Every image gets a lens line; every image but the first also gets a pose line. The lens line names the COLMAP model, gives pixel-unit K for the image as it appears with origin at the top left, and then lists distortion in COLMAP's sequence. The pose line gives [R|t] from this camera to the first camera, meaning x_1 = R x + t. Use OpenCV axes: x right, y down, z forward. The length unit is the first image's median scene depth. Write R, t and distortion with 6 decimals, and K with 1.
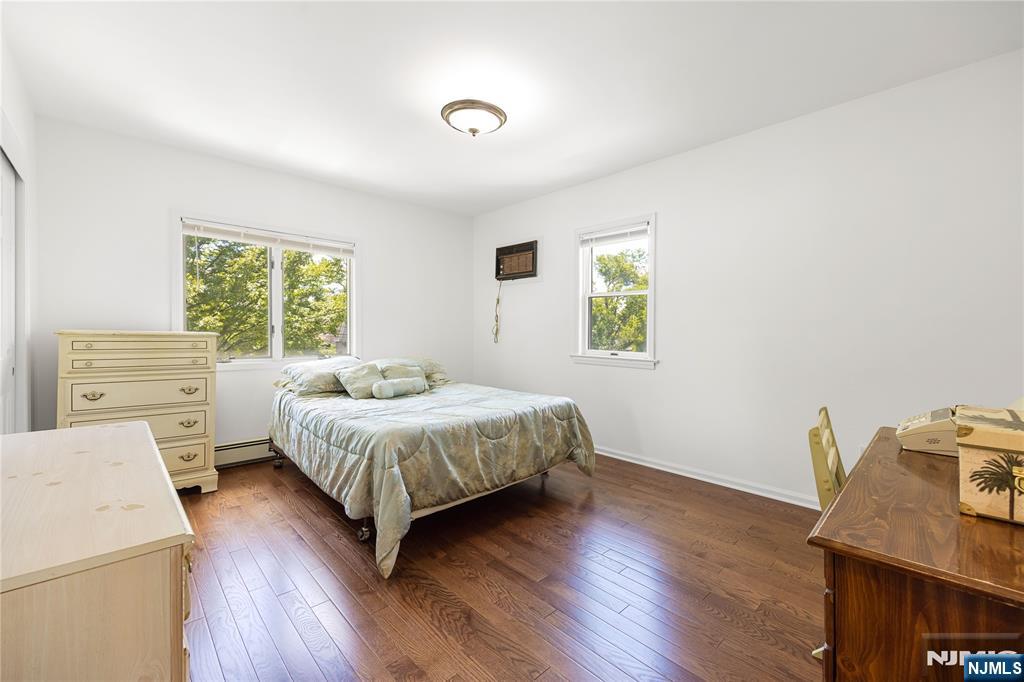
lens RADIAL K [[416.6, 0, 510.9], [0, 416.6, 330.9], [0, 0, 1]] dist [-0.000880, 0.000085]
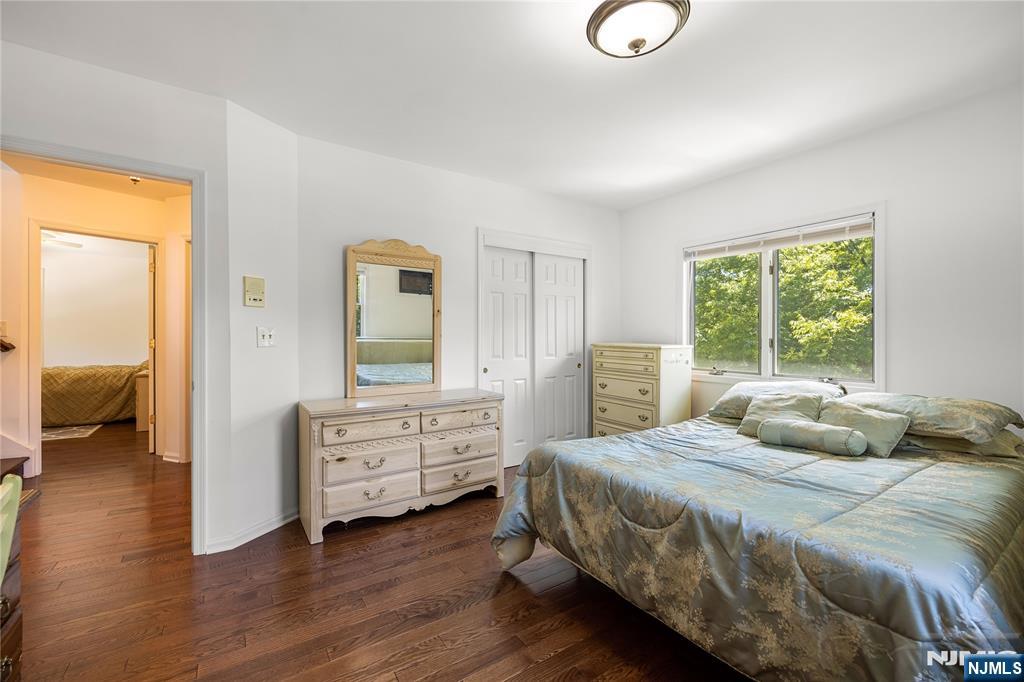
lens RADIAL K [[416.6, 0, 510.2], [0, 416.6, 343.4], [0, 0, 1]] dist [-0.000880, 0.000085]
pose [[-0.168064, 0.002203, -0.985774, 0.587685], [-0.005874, 0.999978, 0.003236, -0.004525], [0.985759, 0.006335, -0.168047, 0.902455]]
